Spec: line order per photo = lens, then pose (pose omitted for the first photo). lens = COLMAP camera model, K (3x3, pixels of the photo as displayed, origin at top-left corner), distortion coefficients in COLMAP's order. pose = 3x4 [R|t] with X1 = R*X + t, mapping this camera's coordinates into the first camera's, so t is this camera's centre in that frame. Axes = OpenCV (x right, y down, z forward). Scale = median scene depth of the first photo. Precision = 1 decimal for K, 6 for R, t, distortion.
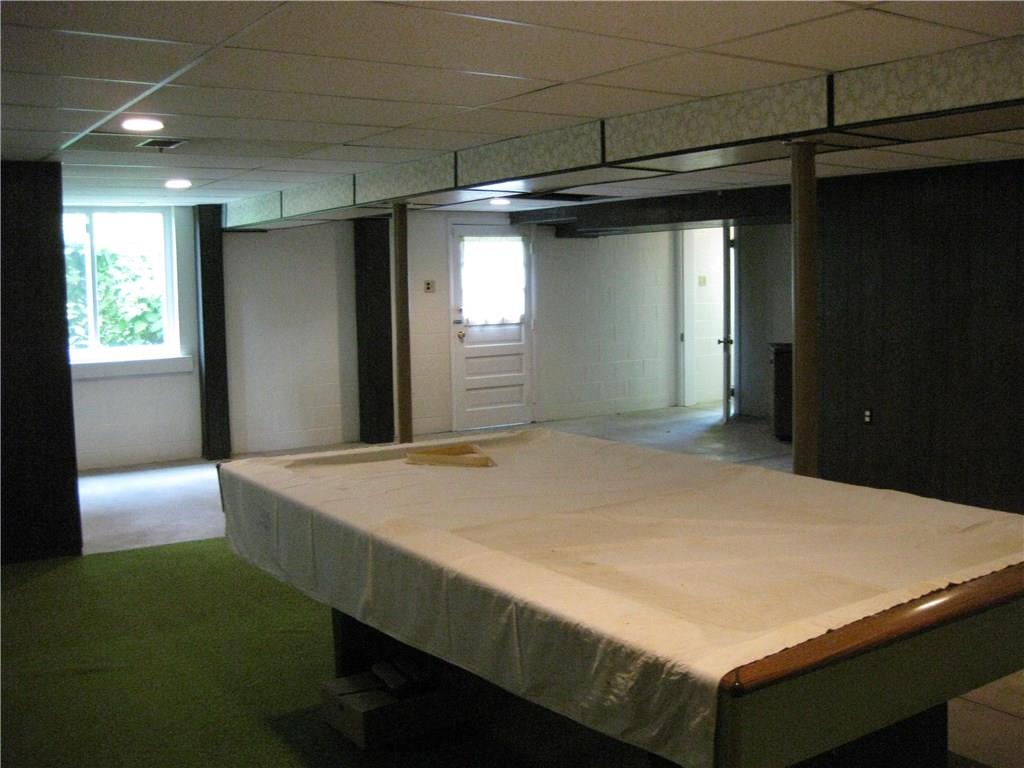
lens RADIAL K [[1049.5, 0, 509.2], [0, 1049.5, 385.8], [0, 0, 1]] dist [-0.128901, 0.000000]
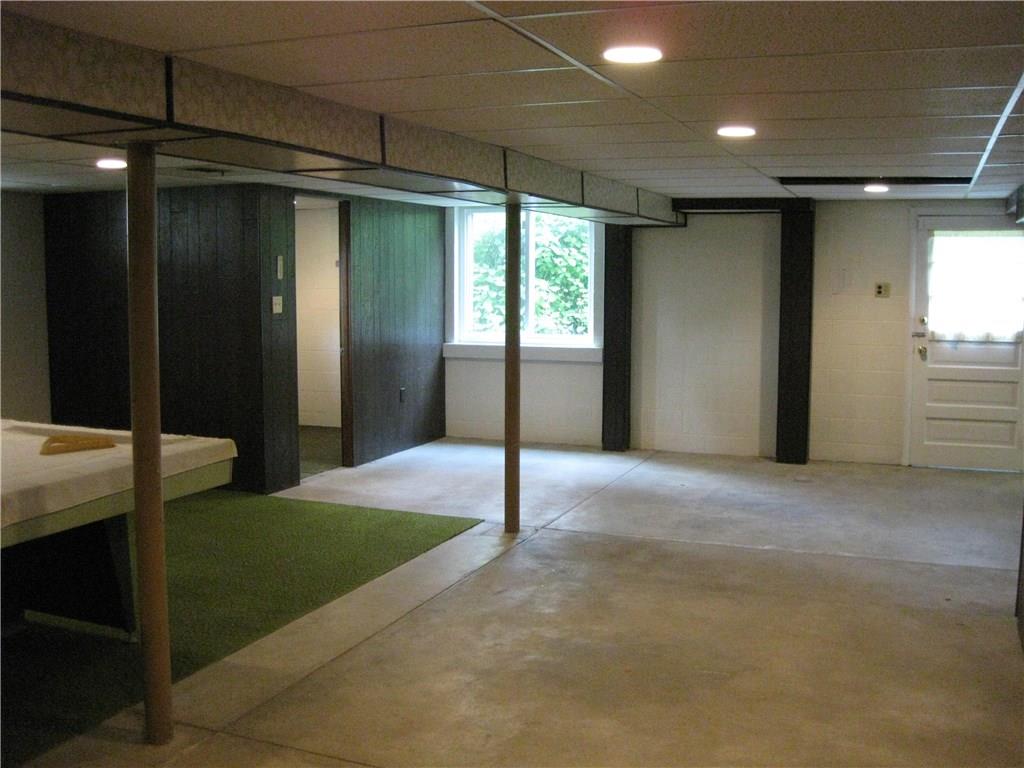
lens RADIAL K [[1049.5, 0, 511.0], [0, 1049.5, 380.7], [0, 0, 1]] dist [-0.128901, 0.000000]
pose [[0.562700, 0.104047, -0.820087, 0.435241], [-0.094760, 0.993627, 0.061046, -0.043948], [0.821212, 0.043361, 0.568973, 0.280487]]
